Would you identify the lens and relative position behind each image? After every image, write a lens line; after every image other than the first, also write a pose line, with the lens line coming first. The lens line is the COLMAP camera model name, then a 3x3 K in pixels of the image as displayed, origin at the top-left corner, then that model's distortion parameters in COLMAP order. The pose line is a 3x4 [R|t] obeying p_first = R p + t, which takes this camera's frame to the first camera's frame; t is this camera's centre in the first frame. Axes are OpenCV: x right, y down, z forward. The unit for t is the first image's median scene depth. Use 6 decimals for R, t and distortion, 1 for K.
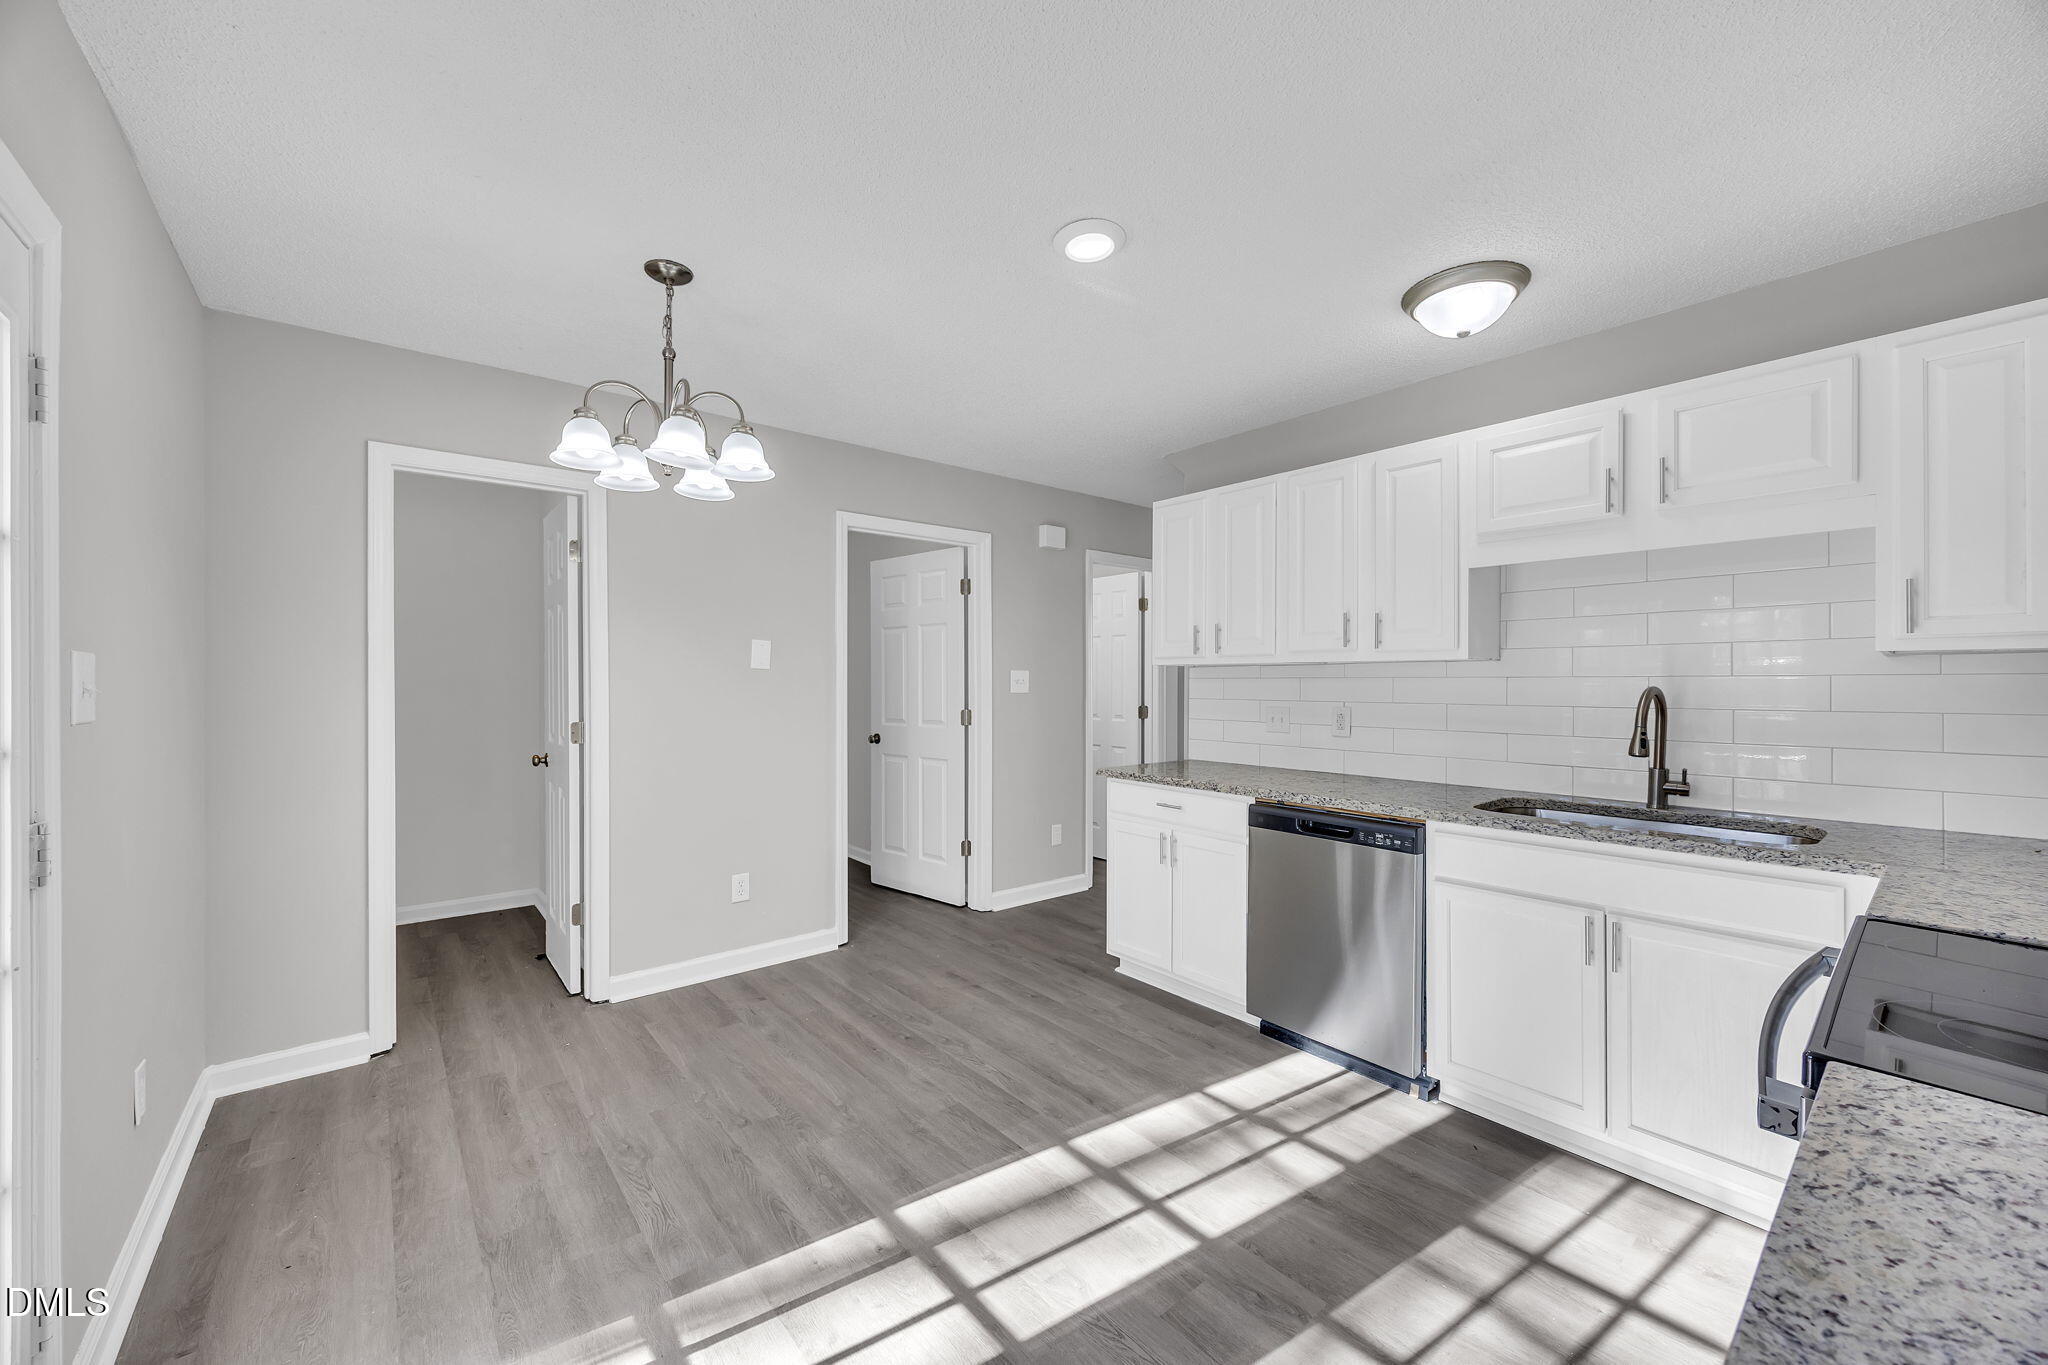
lens RADIAL K [[777.2, 0, 1013.0], [0, 777.2, 677.0], [0, 0, 1]] dist [-0.002739, 0.000247]
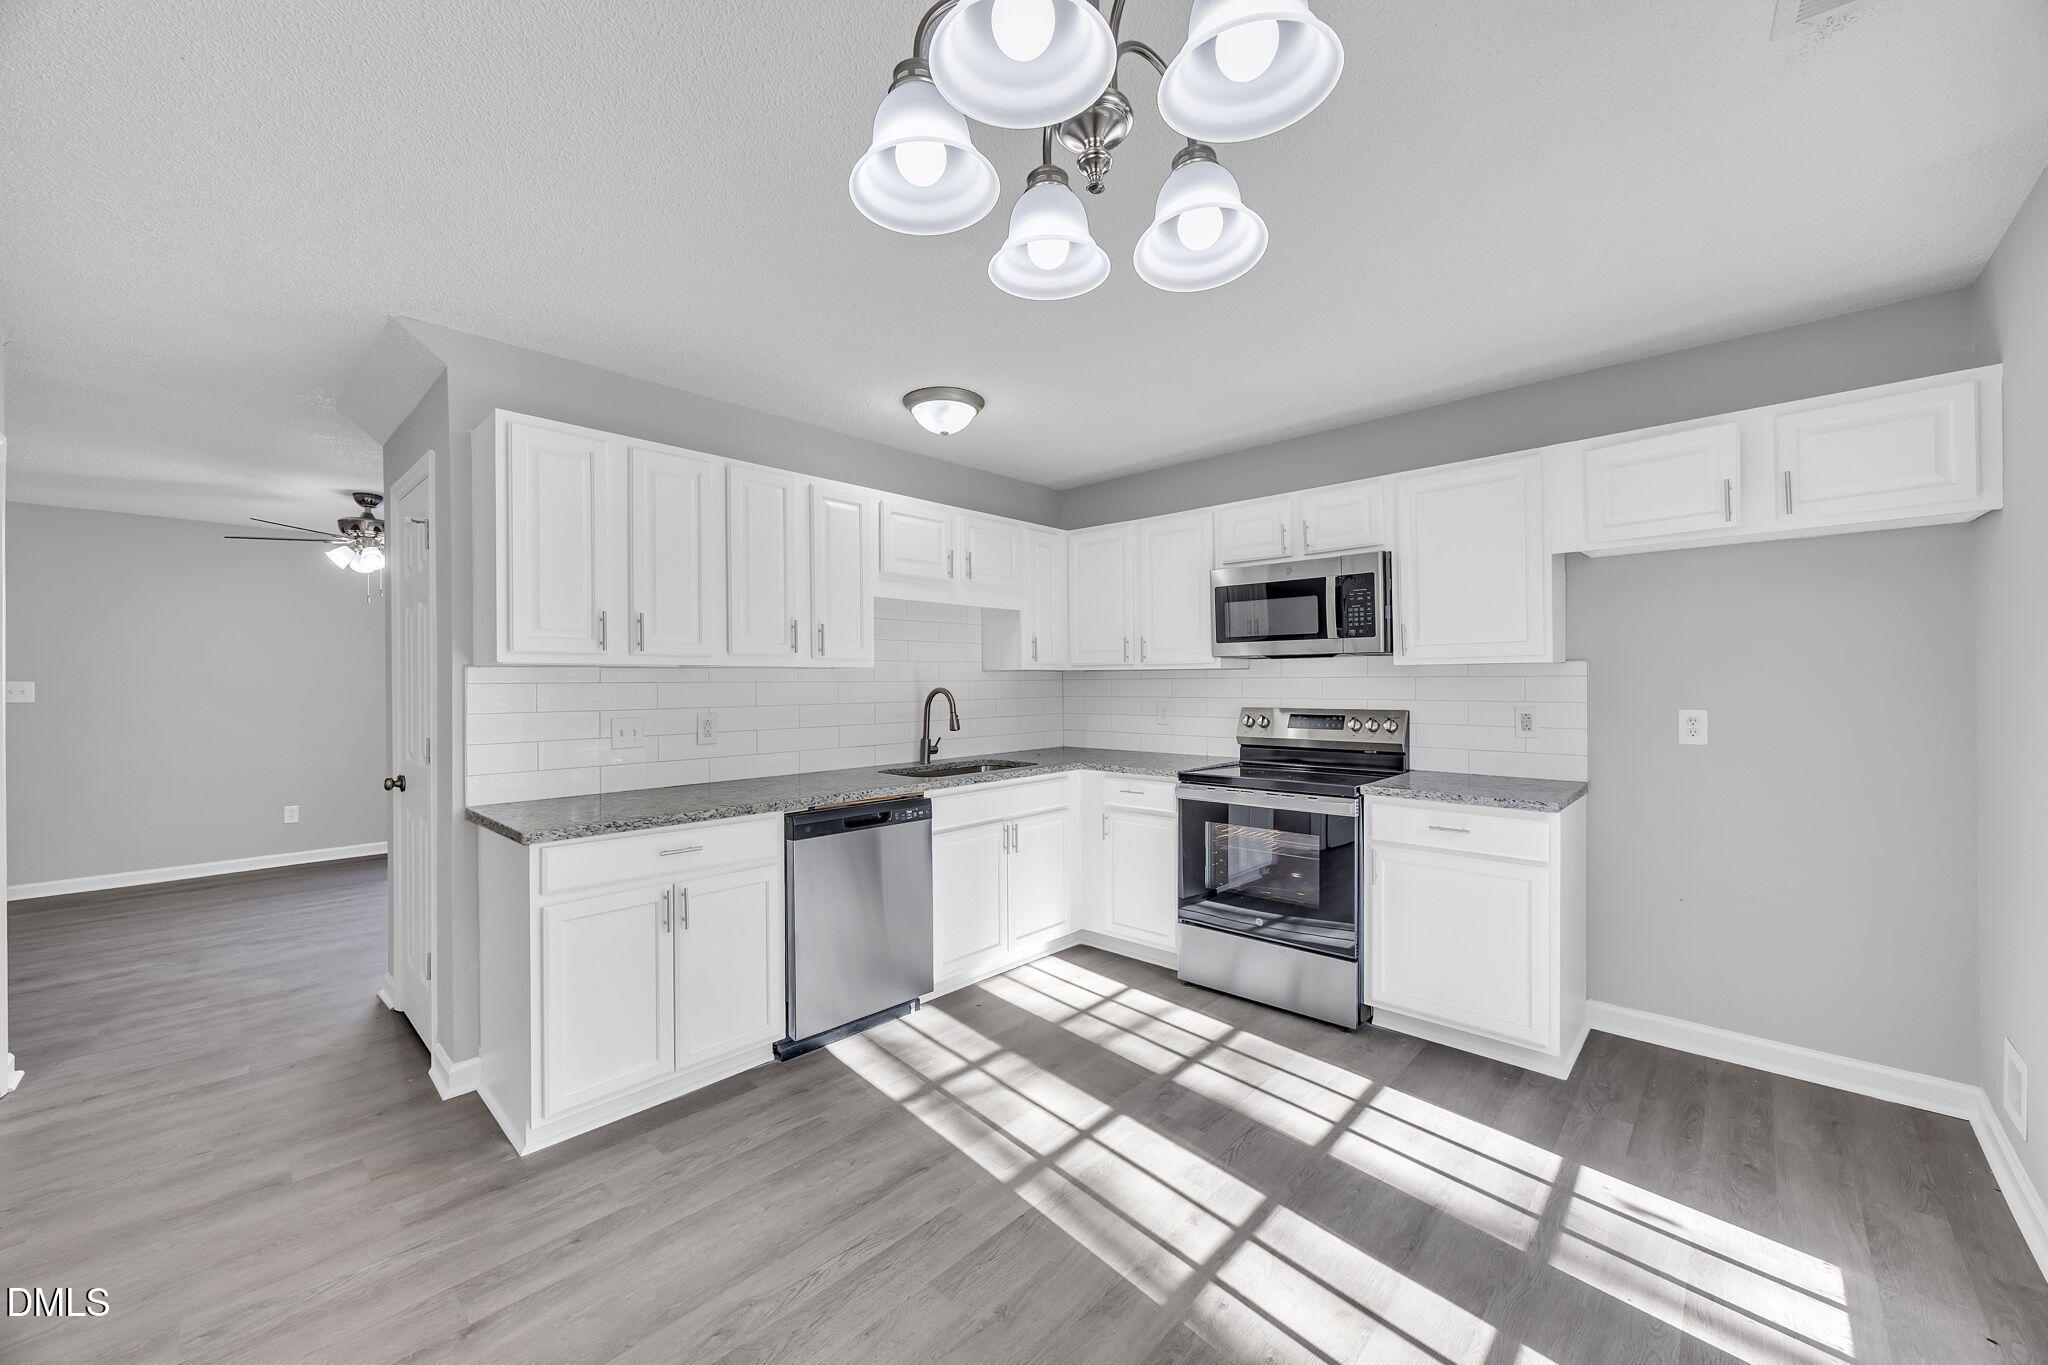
lens RADIAL K [[777.2, 0, 1016.0], [0, 777.2, 682.6], [0, 0, 1]] dist [-0.002739, 0.000247]
pose [[-0.122302, 0.003590, 0.992486, -0.762324], [0.006387, 0.999976, -0.002830, 0.007526], [-0.992472, 0.005993, -0.122322, 0.984932]]
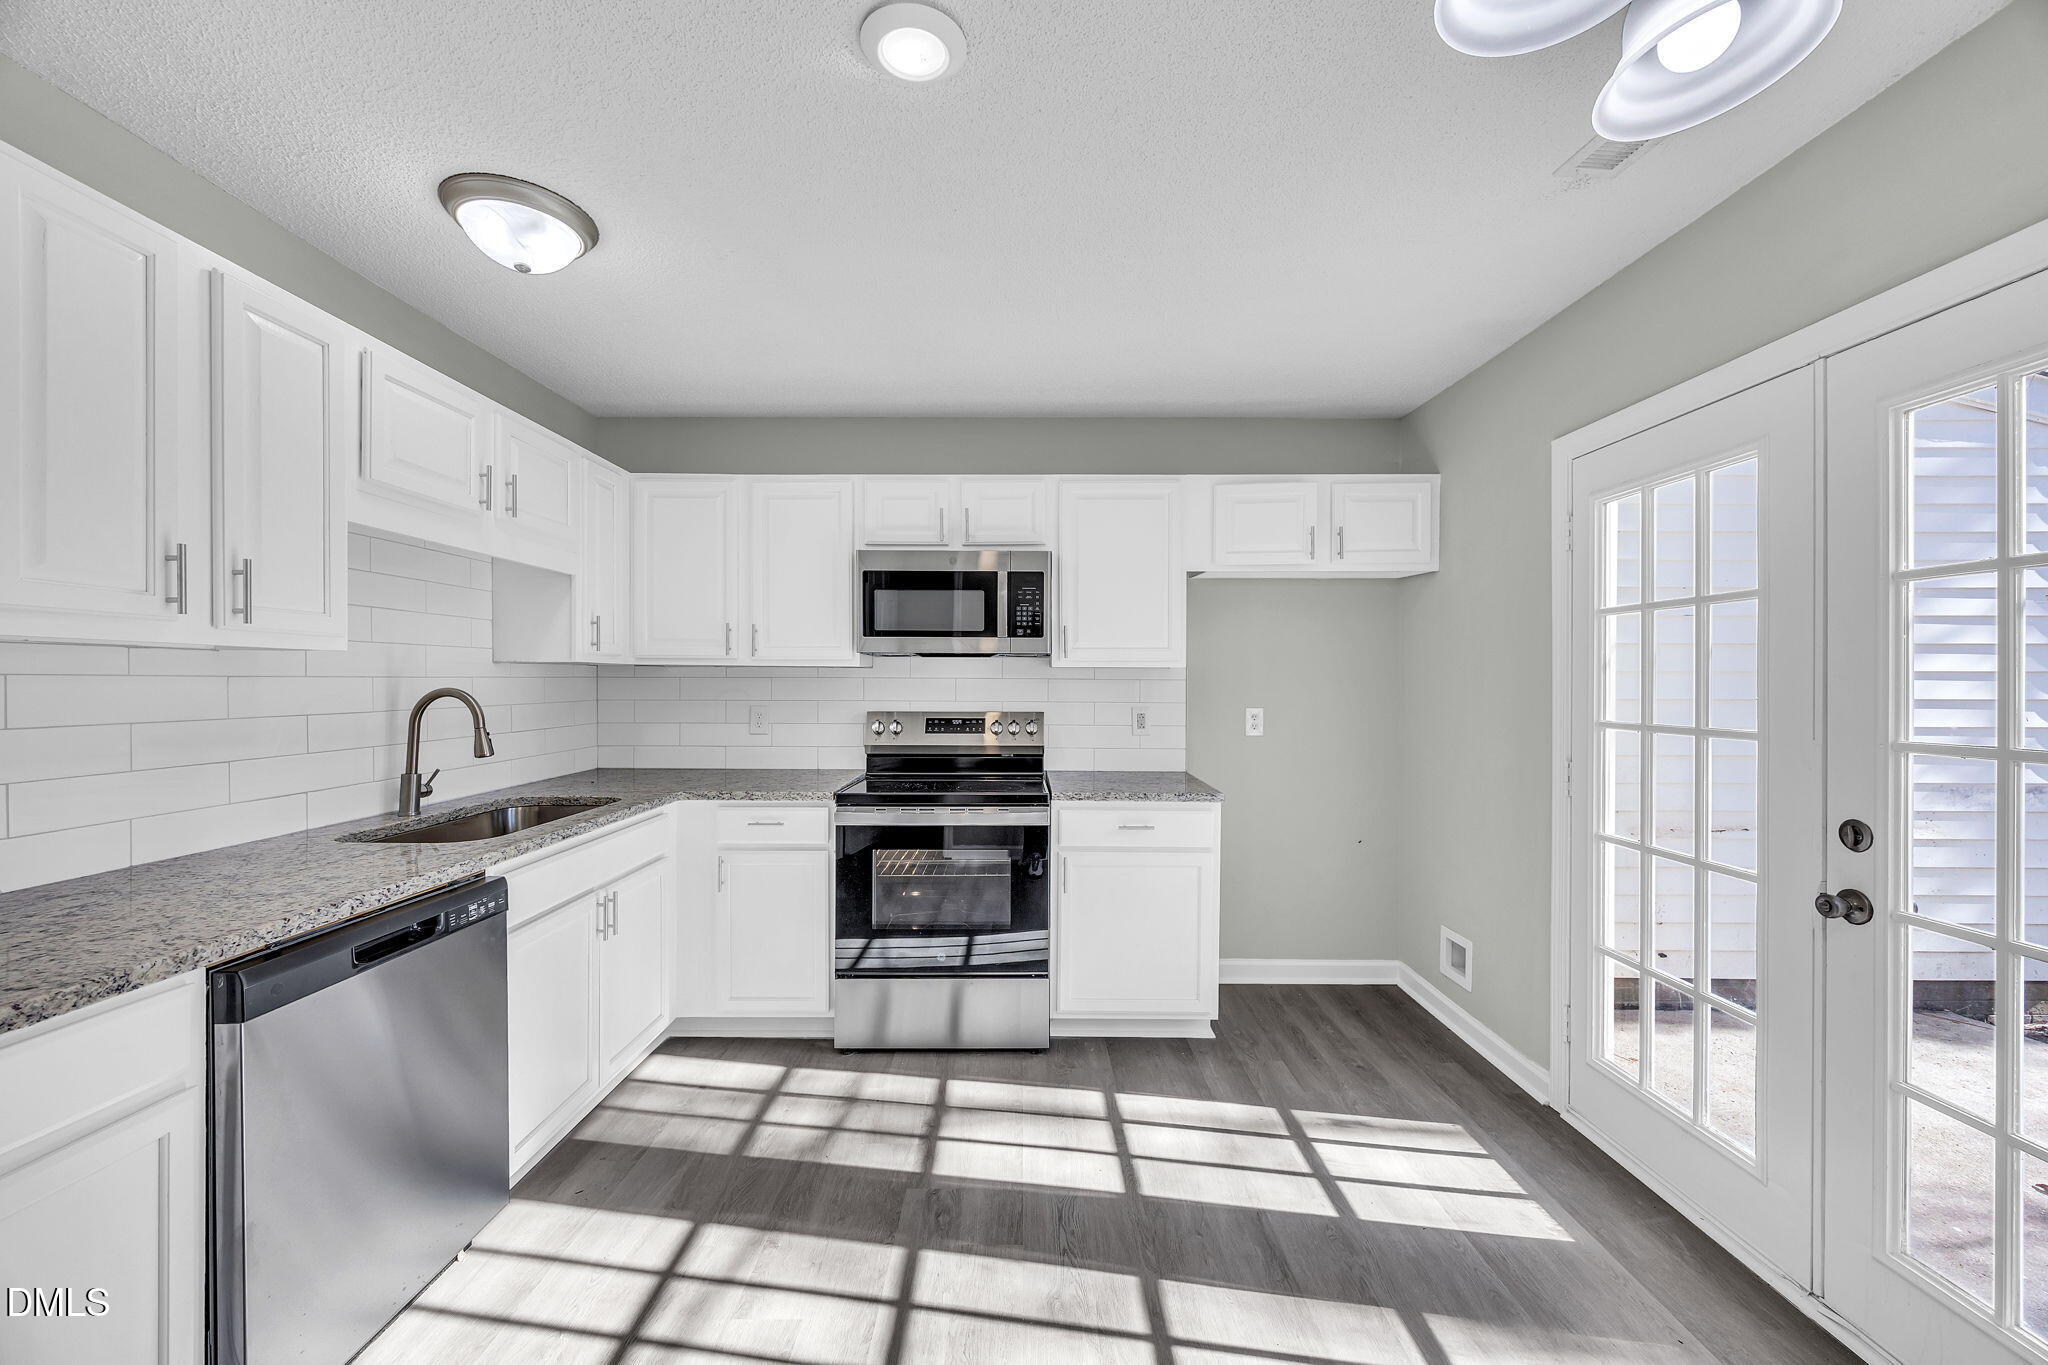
lens RADIAL K [[777.2, 0, 1015.7], [0, 777.2, 685.2], [0, 0, 1]] dist [-0.002739, 0.000247]
pose [[-0.767283, -0.002908, 0.641302, -0.343586], [-0.001250, 0.999995, 0.003038, 0.005087], [-0.641308, 0.001529, -0.767282, 1.224265]]
